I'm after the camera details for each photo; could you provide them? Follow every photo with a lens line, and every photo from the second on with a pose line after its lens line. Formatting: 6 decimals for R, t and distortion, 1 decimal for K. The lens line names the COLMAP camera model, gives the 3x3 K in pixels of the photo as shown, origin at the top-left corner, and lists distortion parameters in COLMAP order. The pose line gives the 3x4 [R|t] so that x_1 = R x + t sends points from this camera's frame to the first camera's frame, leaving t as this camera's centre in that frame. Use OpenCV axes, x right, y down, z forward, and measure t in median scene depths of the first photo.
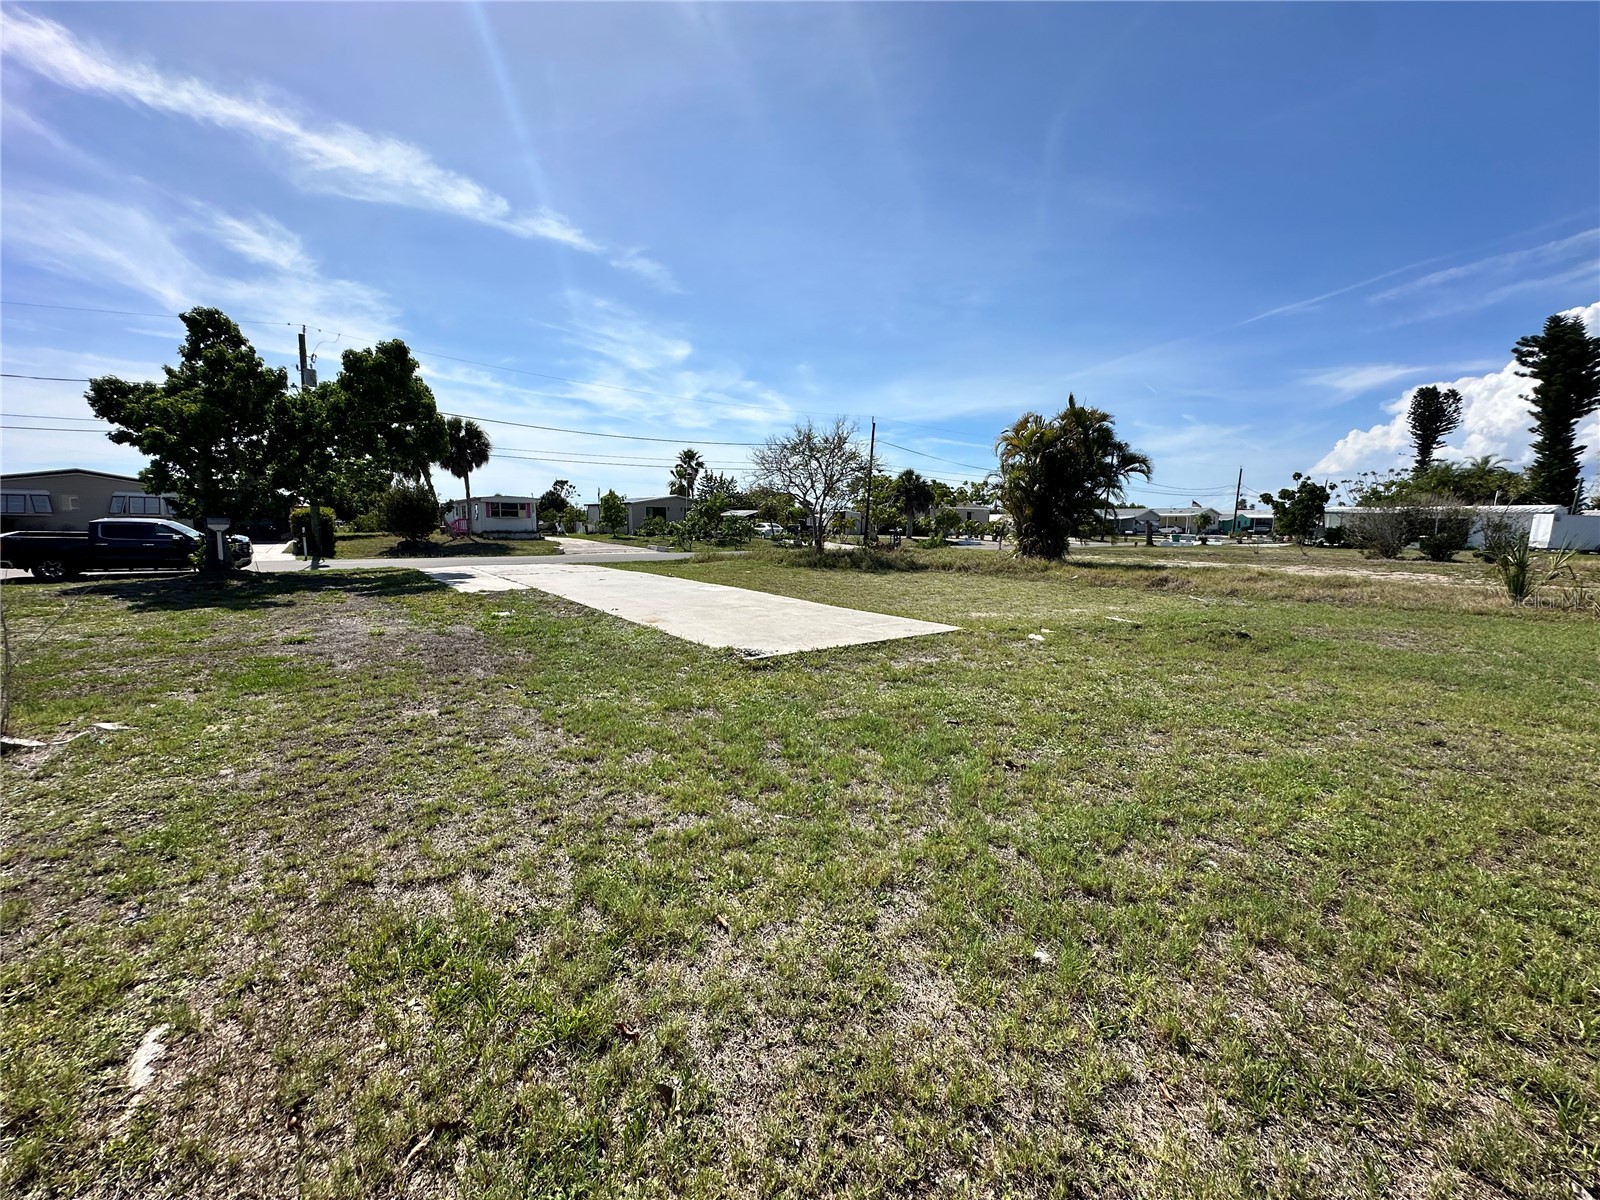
lens RADIAL K [[642.6, 0, 805.6], [0, 642.6, 598.9], [0, 0, 1]] dist [-0.004037, 0.000405]
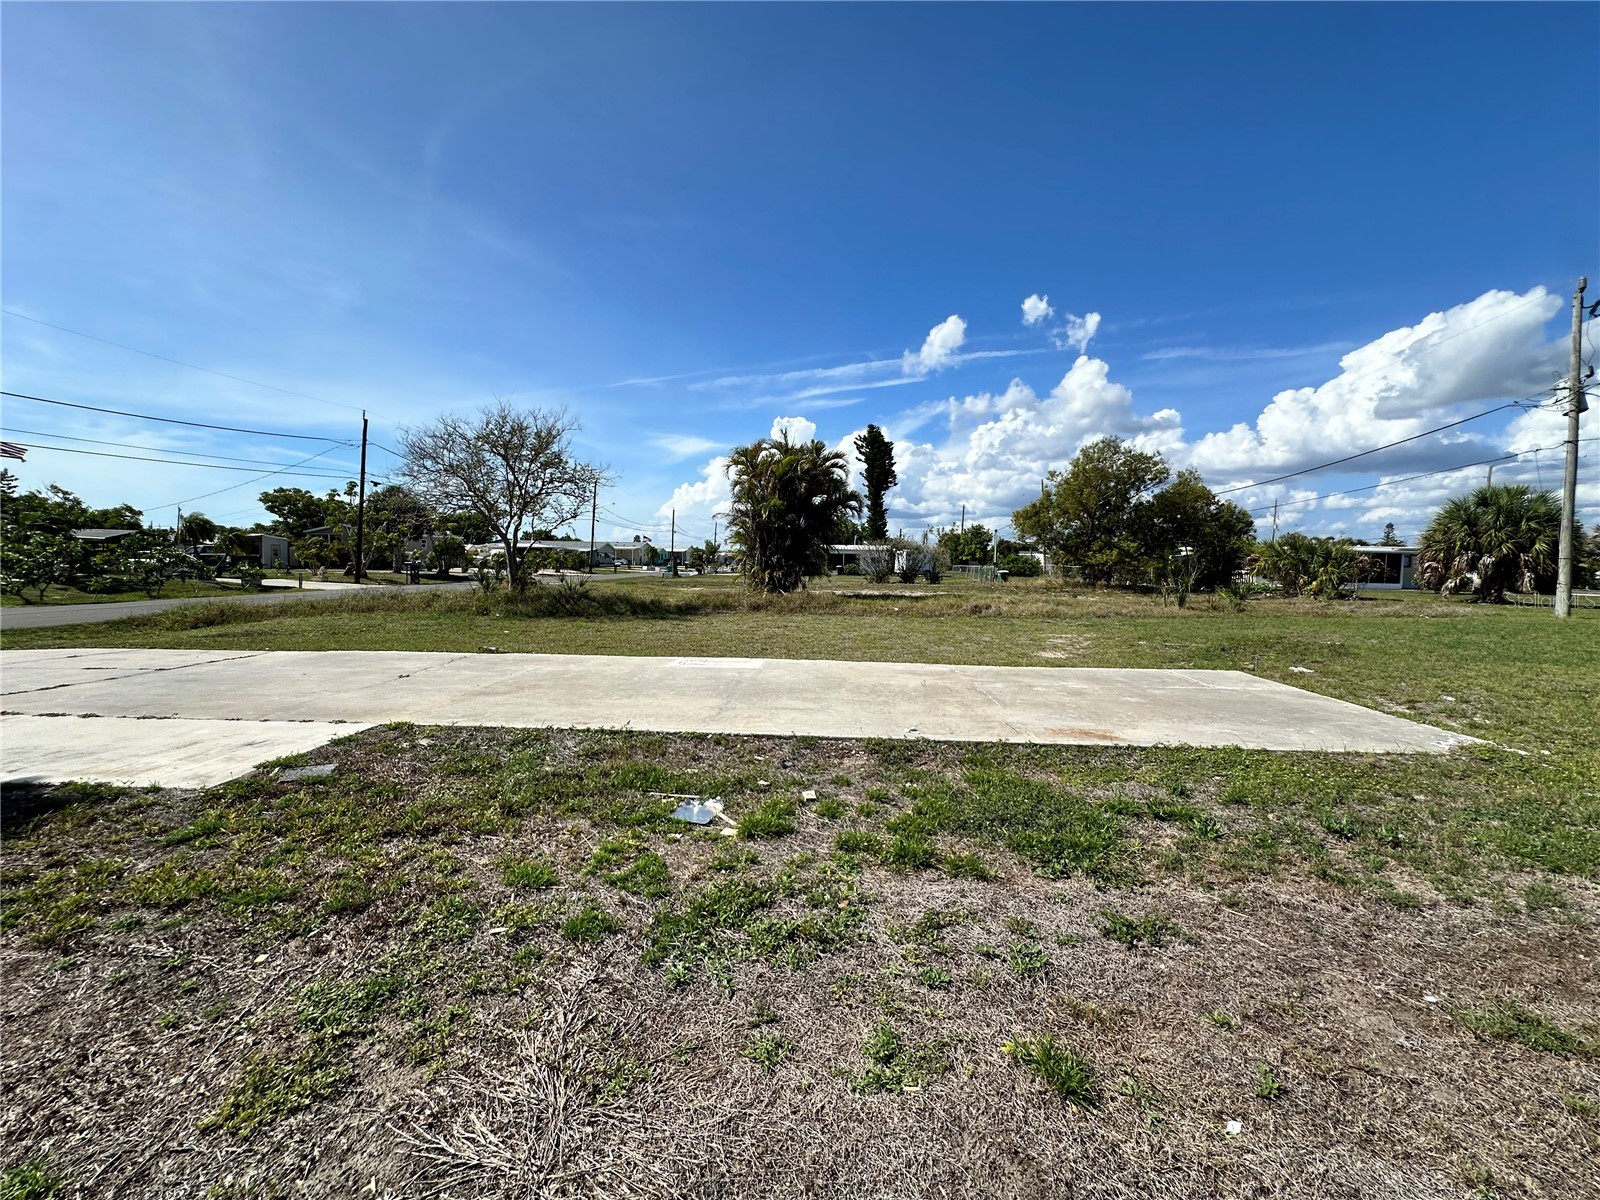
lens RADIAL K [[642.6, 0, 801.4], [0, 642.6, 598.9], [0, 0, 1]] dist [-0.004037, 0.000405]
pose [[0.642892, -0.044650, 0.764654, -0.151358], [0.081706, 0.996601, -0.010502, -0.017211], [-0.761586, 0.069228, 0.644355, 0.153127]]
